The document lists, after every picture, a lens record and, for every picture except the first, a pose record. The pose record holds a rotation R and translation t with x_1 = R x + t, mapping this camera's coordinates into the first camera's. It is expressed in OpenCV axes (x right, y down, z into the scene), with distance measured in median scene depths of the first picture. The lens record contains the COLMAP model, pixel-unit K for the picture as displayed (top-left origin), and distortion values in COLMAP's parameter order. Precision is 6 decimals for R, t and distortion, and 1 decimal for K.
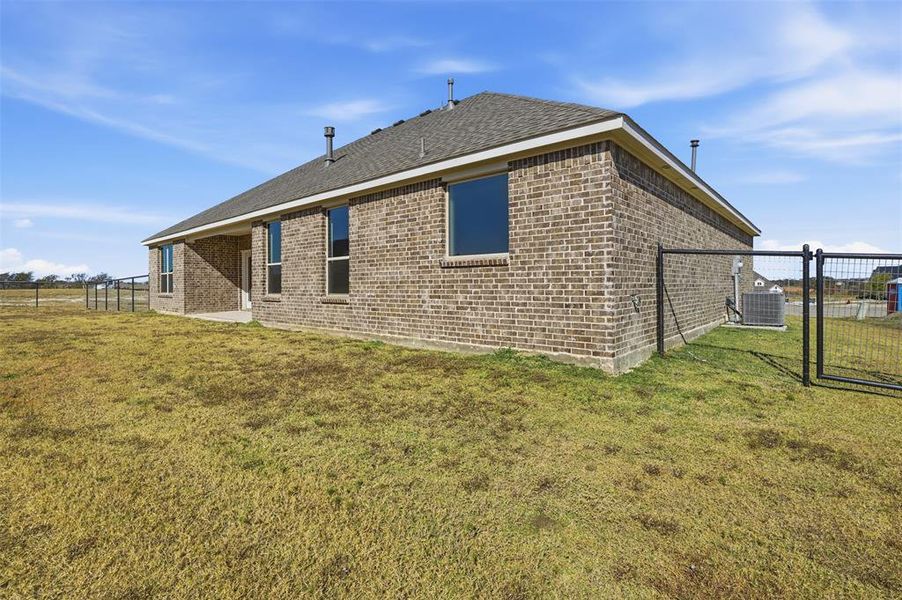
lens RADIAL K [[431.2, 0, 444.4], [0, 431.2, 294.4], [0, 0, 1]] dist [-0.061631, 0.025499]
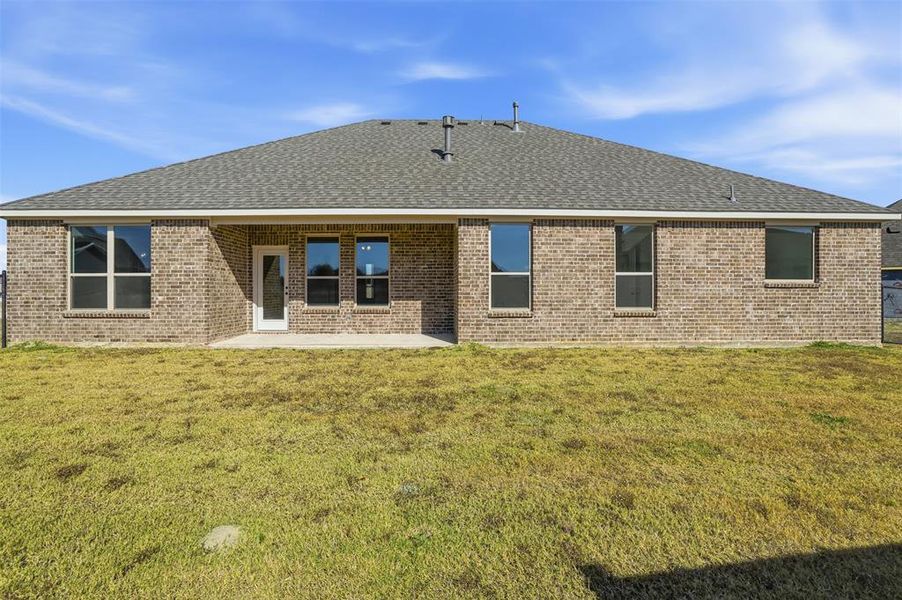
lens RADIAL K [[431.2, 0, 444.4], [0, 431.2, 294.4], [0, 0, 1]] dist [-0.061631, 0.025499]
pose [[0.743239, 0.013386, 0.668892, -1.585679], [0.007557, 0.999568, -0.028400, -0.009192], [-0.668983, 0.026163, 0.742817, 0.660027]]
